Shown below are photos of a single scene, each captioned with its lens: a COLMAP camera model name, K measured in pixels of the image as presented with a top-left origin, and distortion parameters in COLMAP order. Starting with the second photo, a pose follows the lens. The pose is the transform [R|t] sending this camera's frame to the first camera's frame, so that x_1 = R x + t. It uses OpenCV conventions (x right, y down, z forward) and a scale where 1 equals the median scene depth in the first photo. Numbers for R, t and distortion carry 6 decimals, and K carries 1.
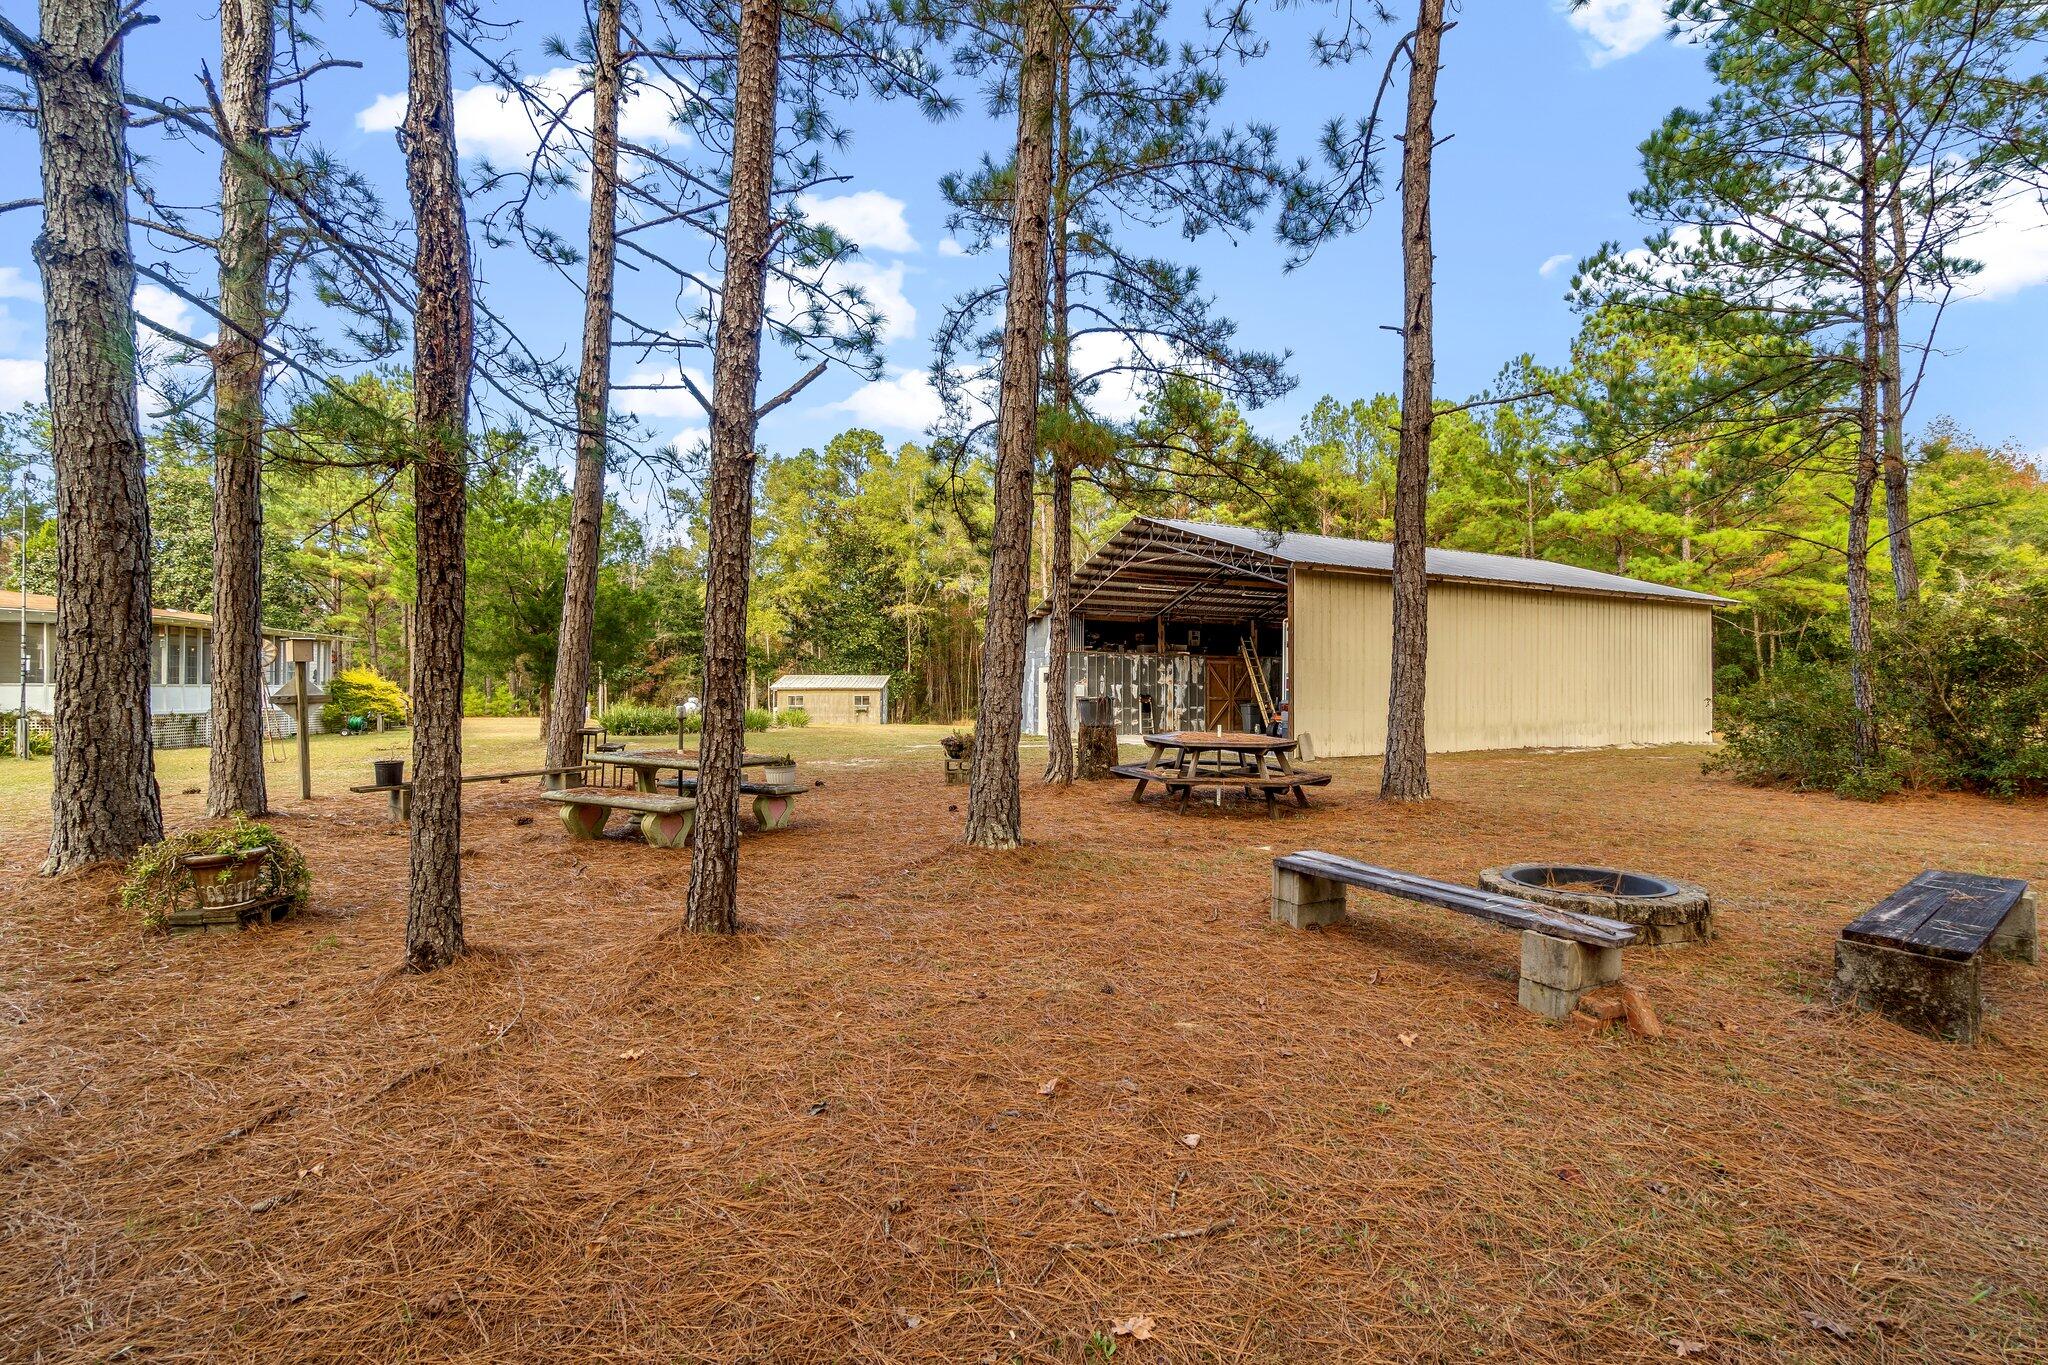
lens RADIAL K [[888.2, 0, 1024.0], [0, 888.2, 682.5], [0, 0, 1]] dist [-0.000444, 0.000305]
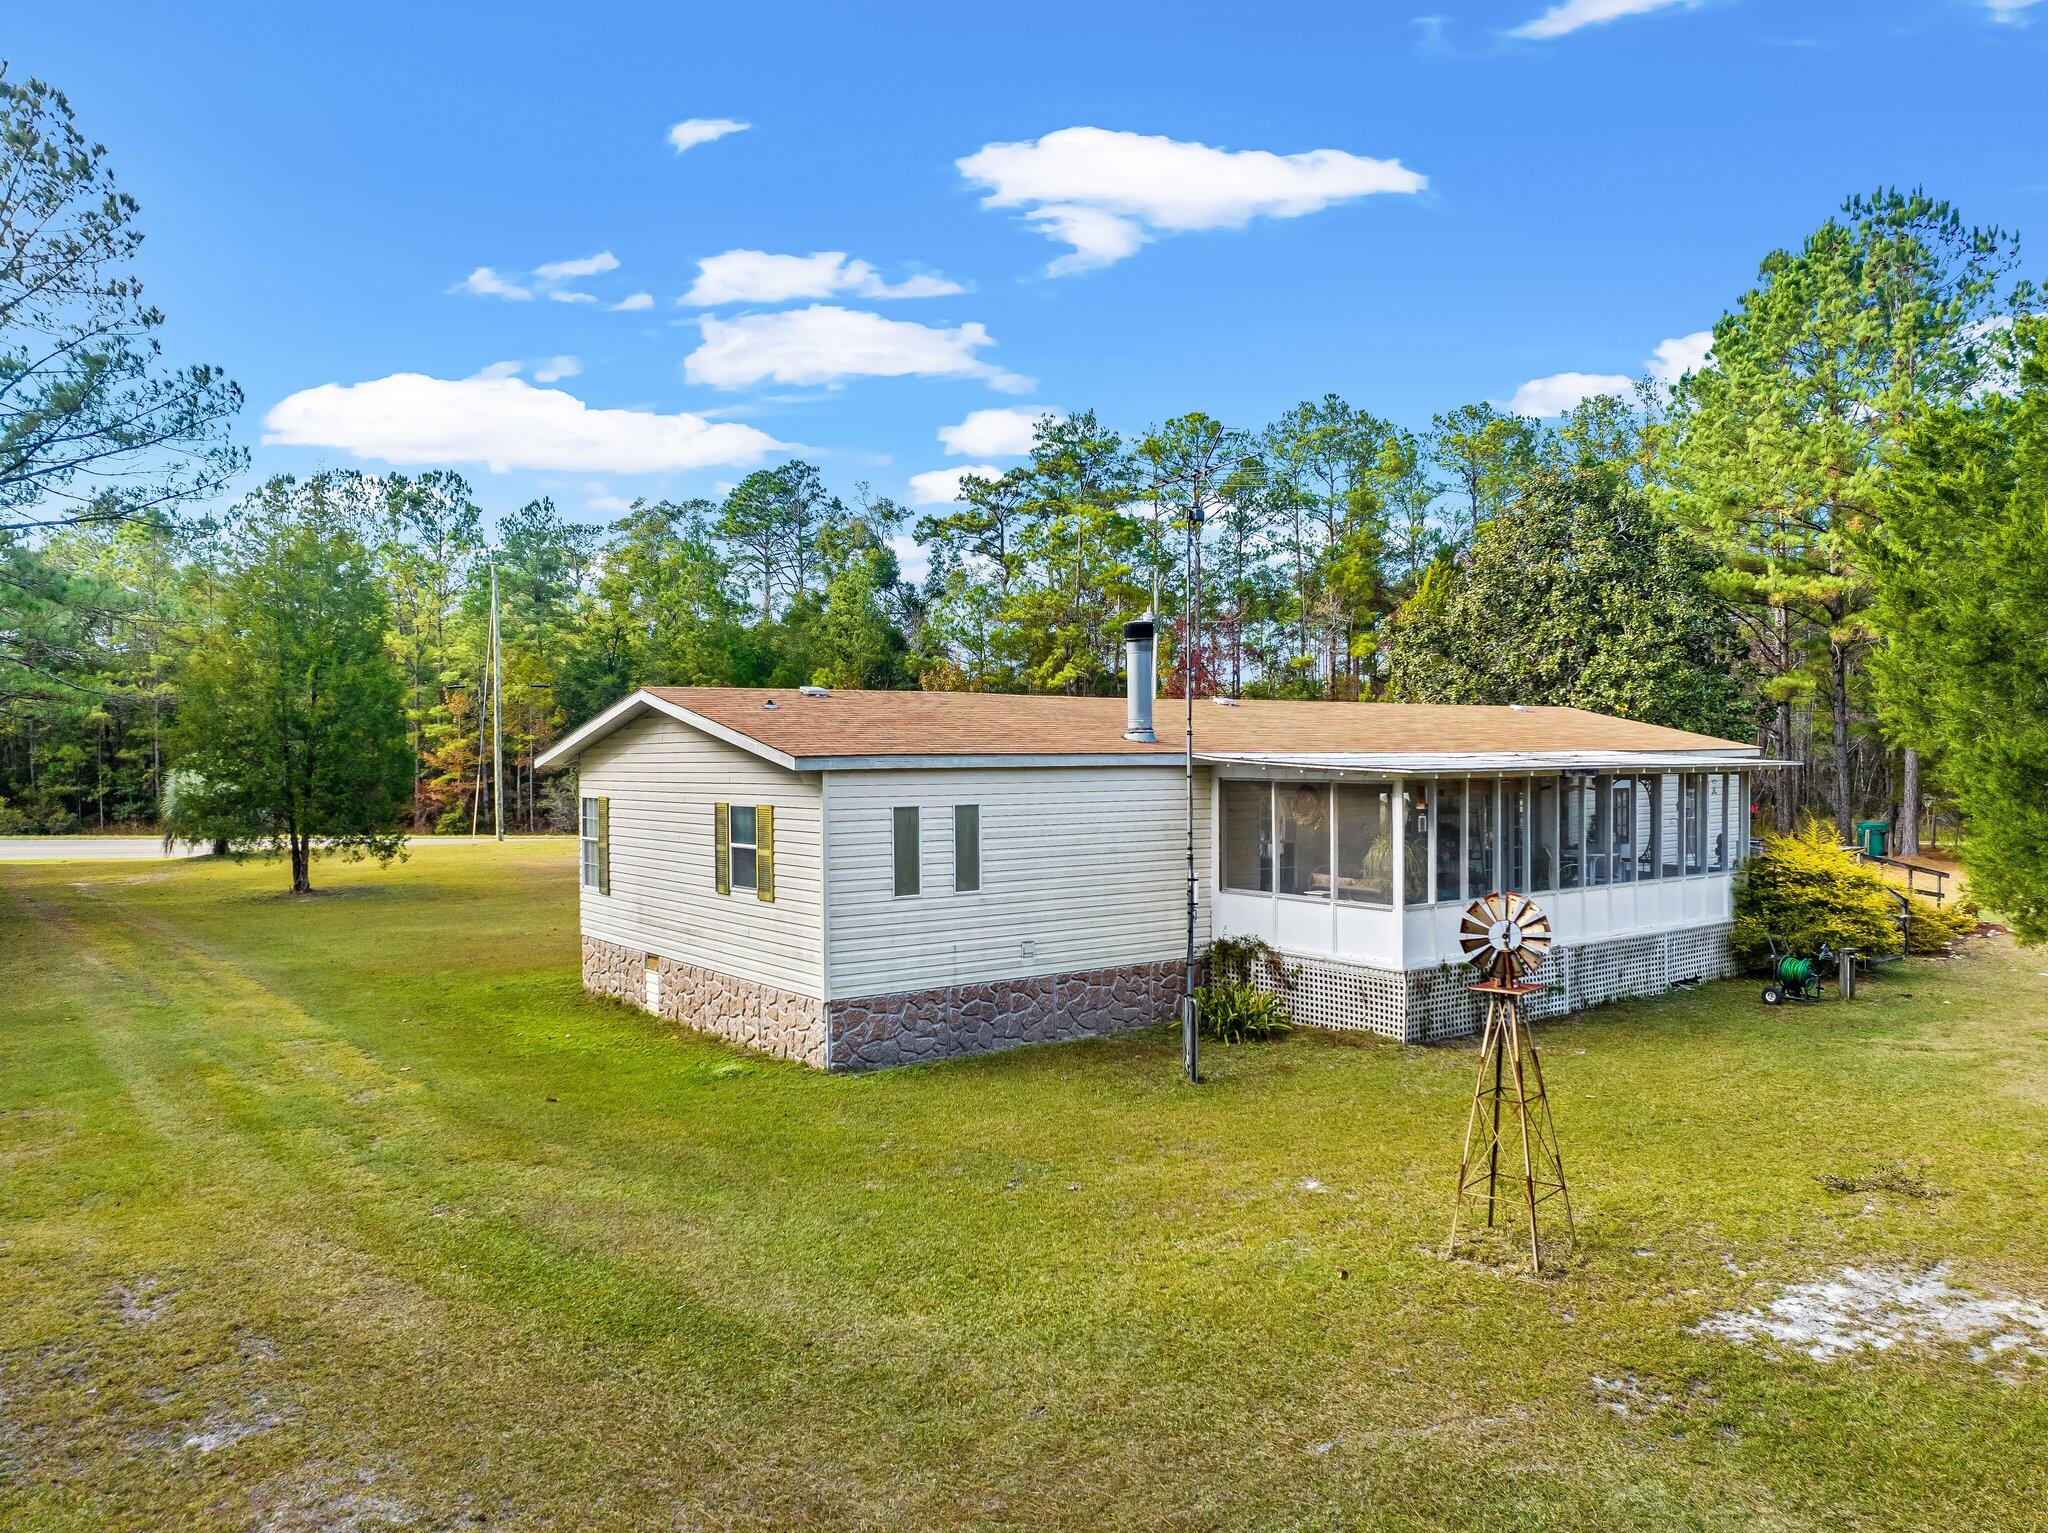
lens RADIAL K [[1467.8, 0, 1024.0], [0, 1467.8, 766.5], [0, 0, 1]] dist [-0.002770, -0.003276]
pose [[0.412363, 0.001789, -0.911018, -0.141068], [0.016596, 0.999817, 0.009475, -0.036955], [0.910868, -0.019027, 0.412258, 0.200667]]
